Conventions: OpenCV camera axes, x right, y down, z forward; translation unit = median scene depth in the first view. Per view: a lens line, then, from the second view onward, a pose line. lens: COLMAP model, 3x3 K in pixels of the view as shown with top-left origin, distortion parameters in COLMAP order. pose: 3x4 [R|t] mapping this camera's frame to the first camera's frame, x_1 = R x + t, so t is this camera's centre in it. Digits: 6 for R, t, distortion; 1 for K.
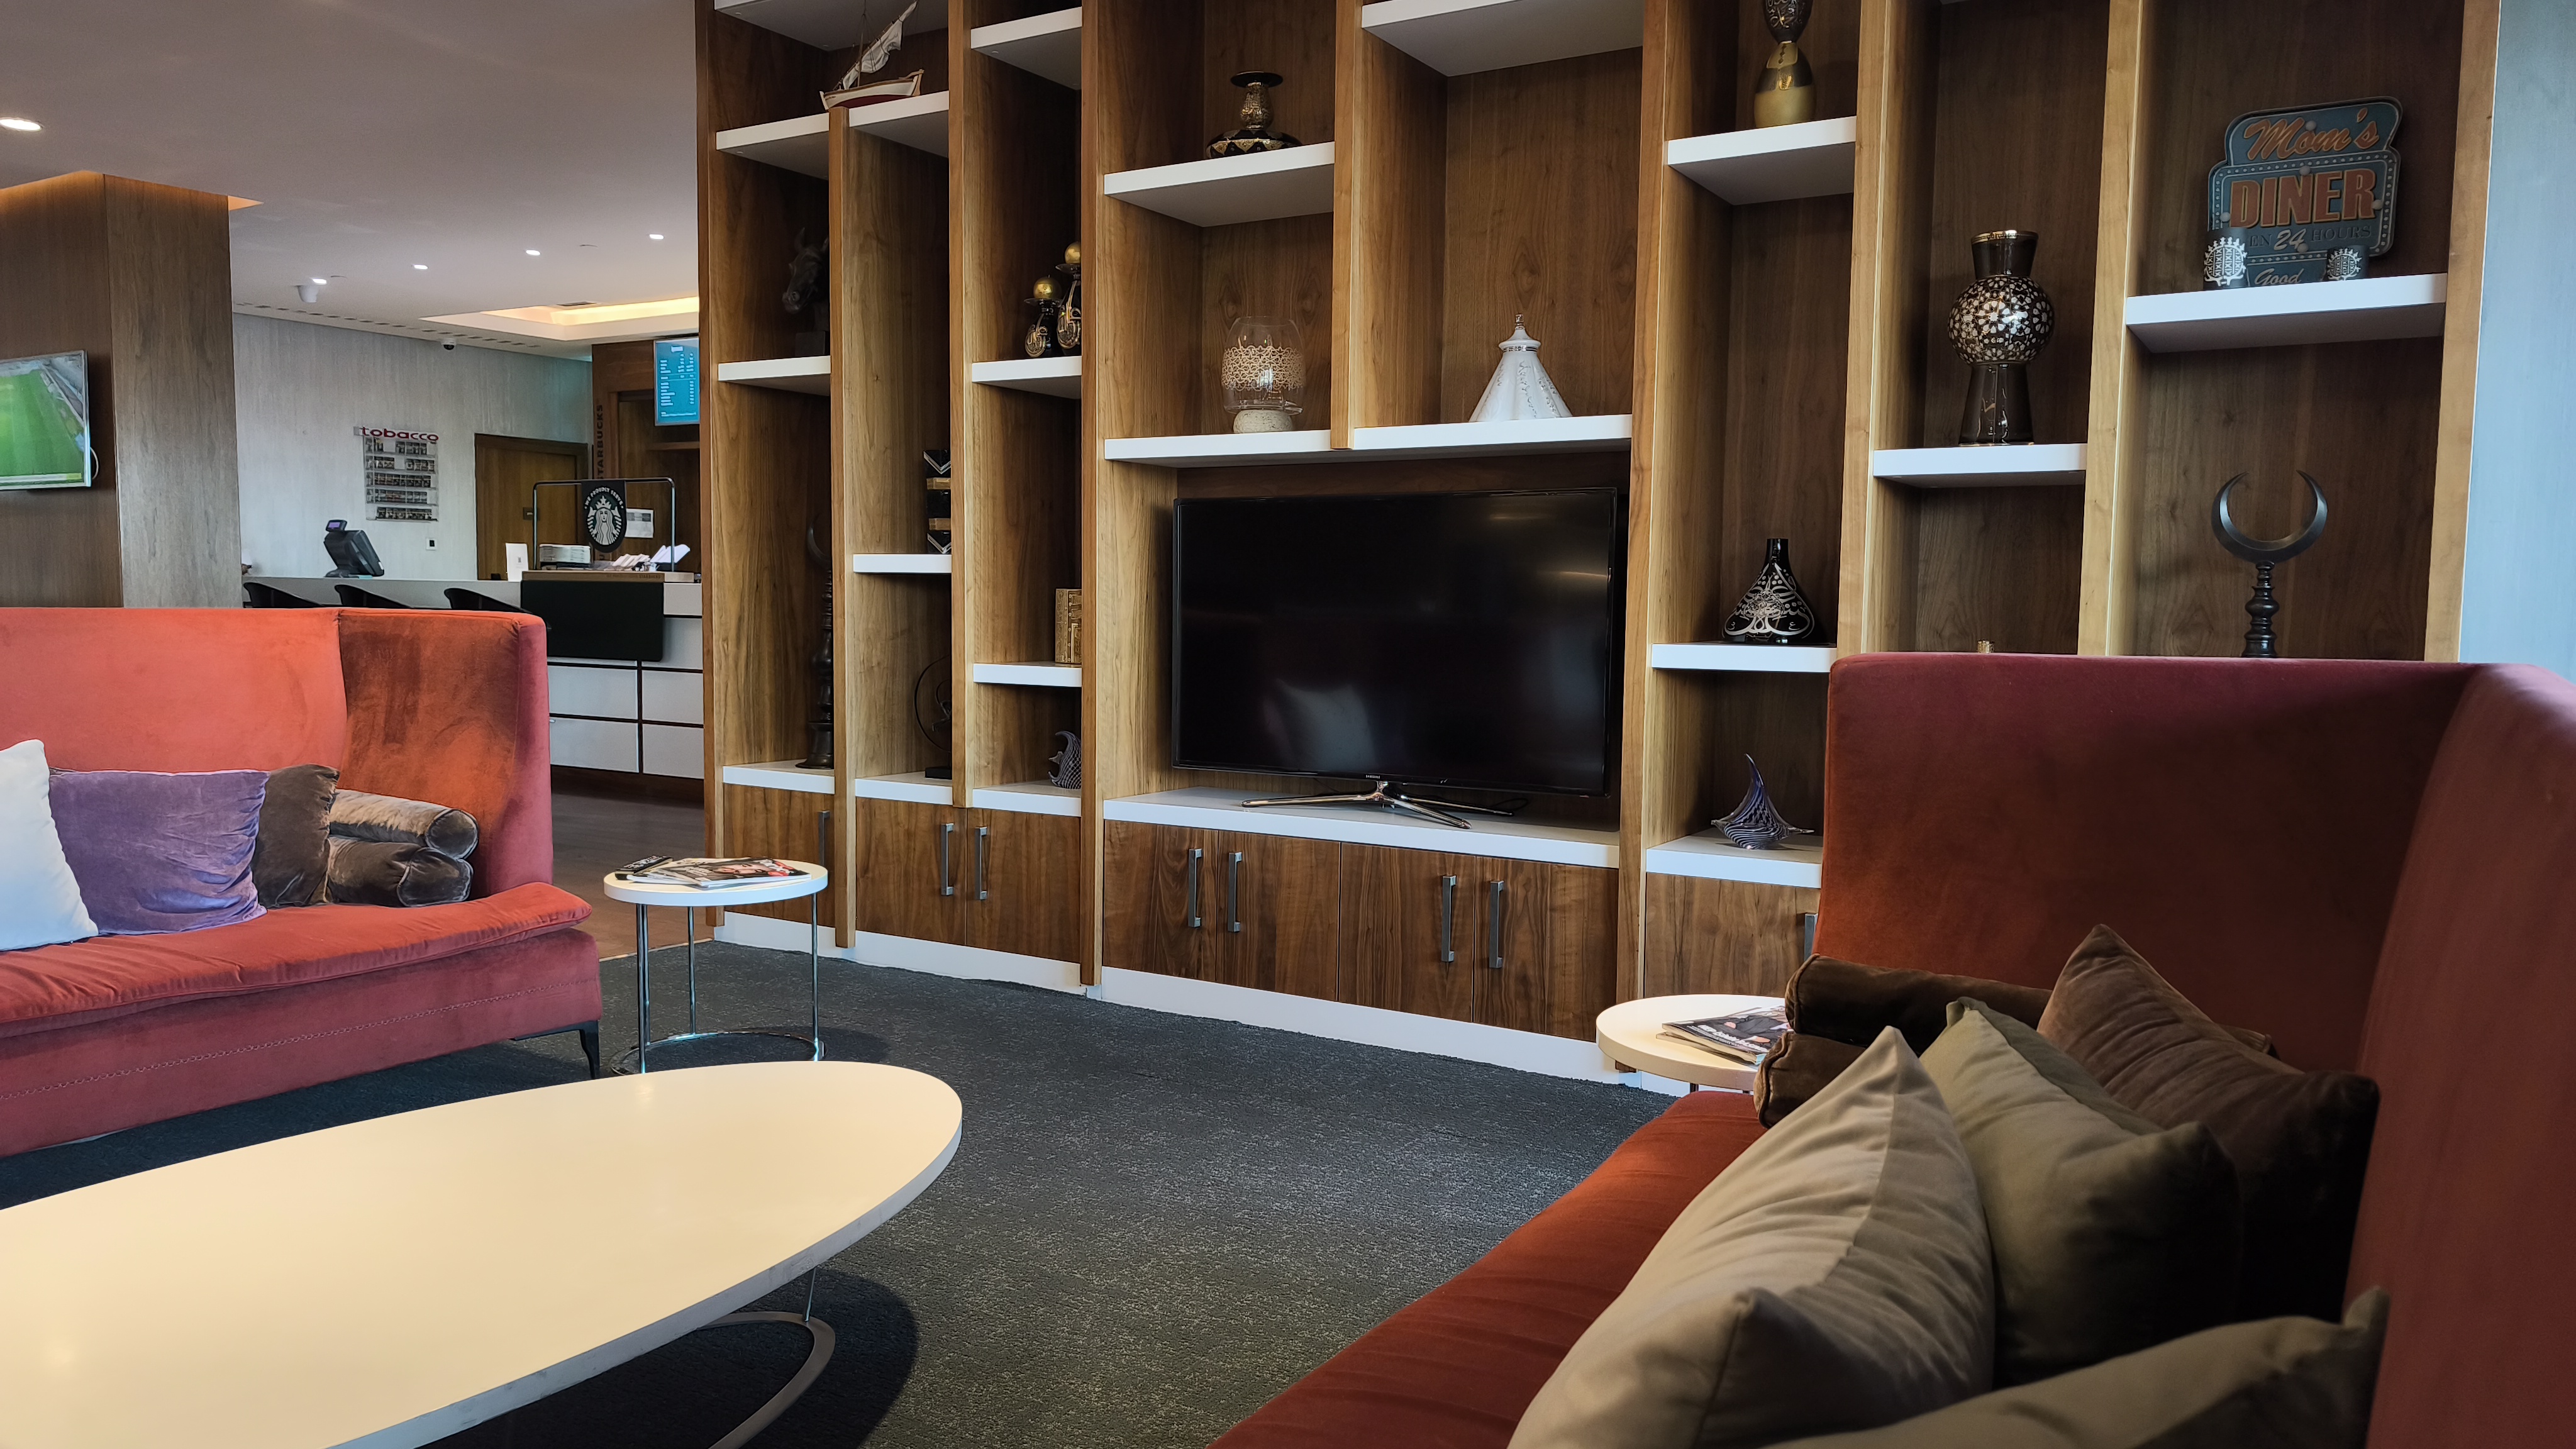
lens RADIAL K [[1727.3, 0, 1268.8], [0, 1727.3, 735.0], [0, 0, 1]] dist [0.010242, -0.001788]
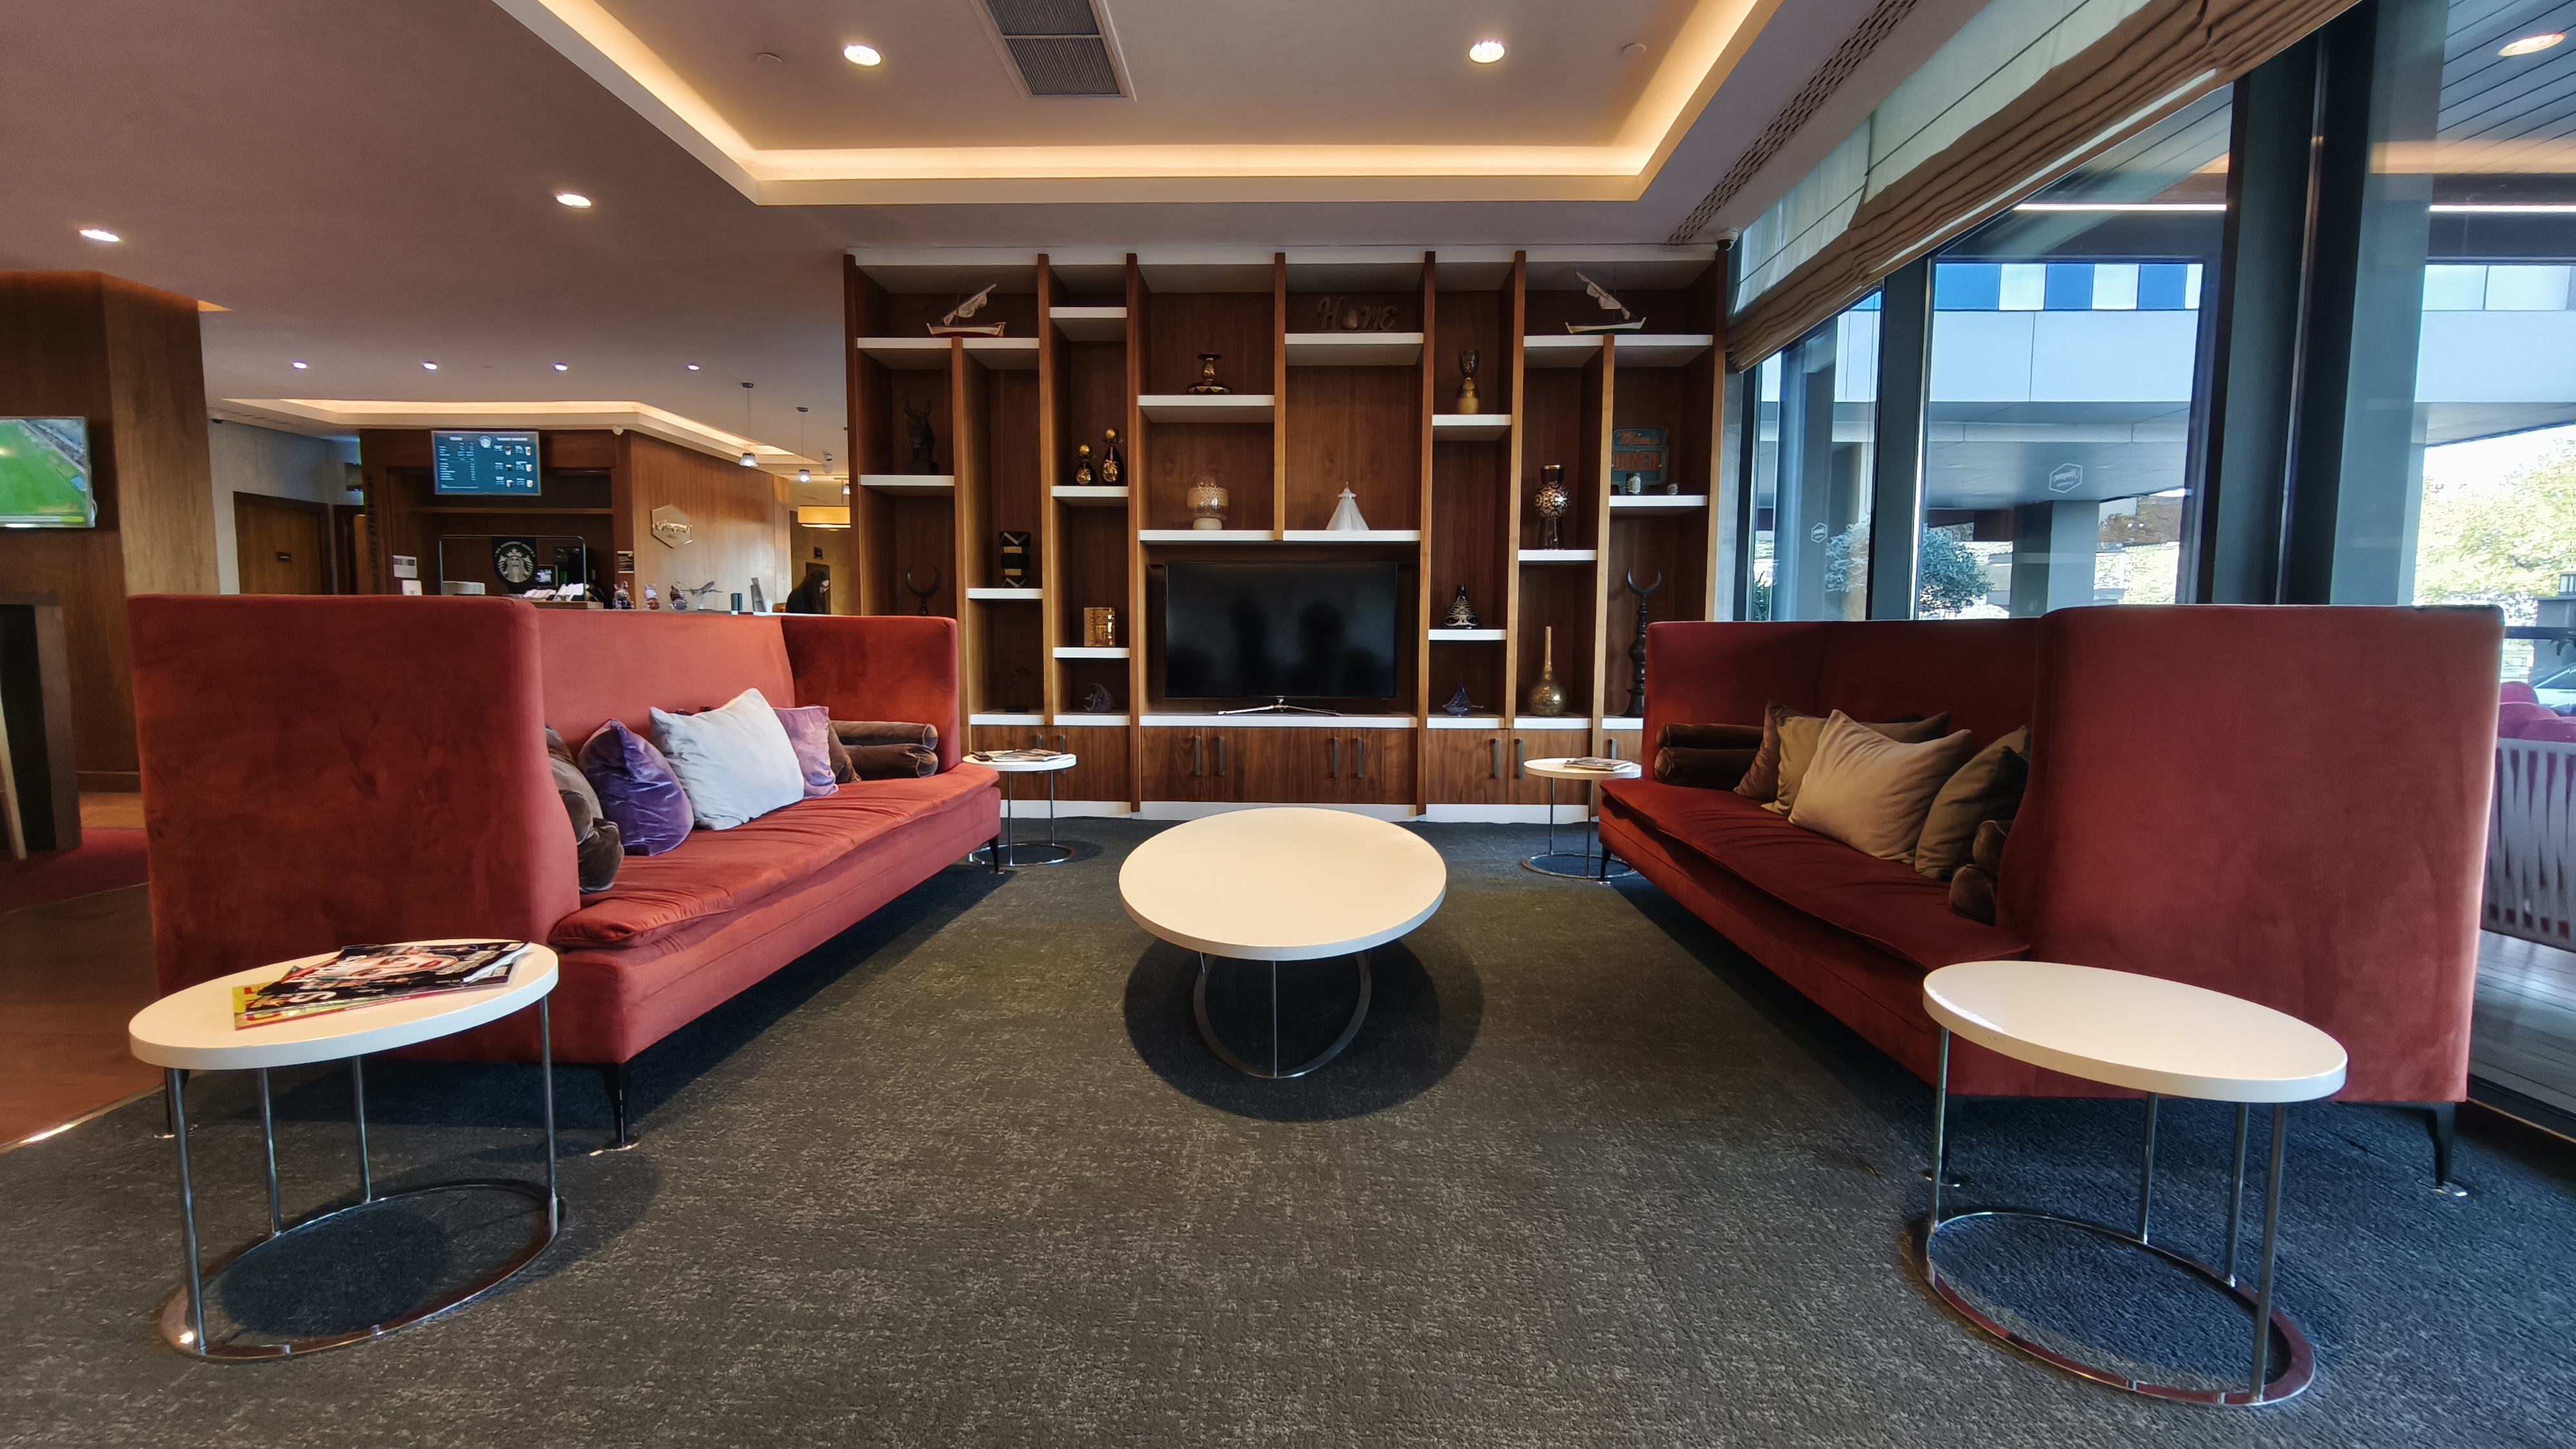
lens RADIAL K [[1068.4, 0, 1287.2], [0, 1068.4, 715.4], [0, 0, 1]] dist [0.004840, 0.000840]
pose [[0.863283, -0.047933, 0.502438, -0.578700], [0.046618, 0.998797, 0.015188, 0.027581], [-0.502562, 0.010311, 0.864480, -0.127882]]
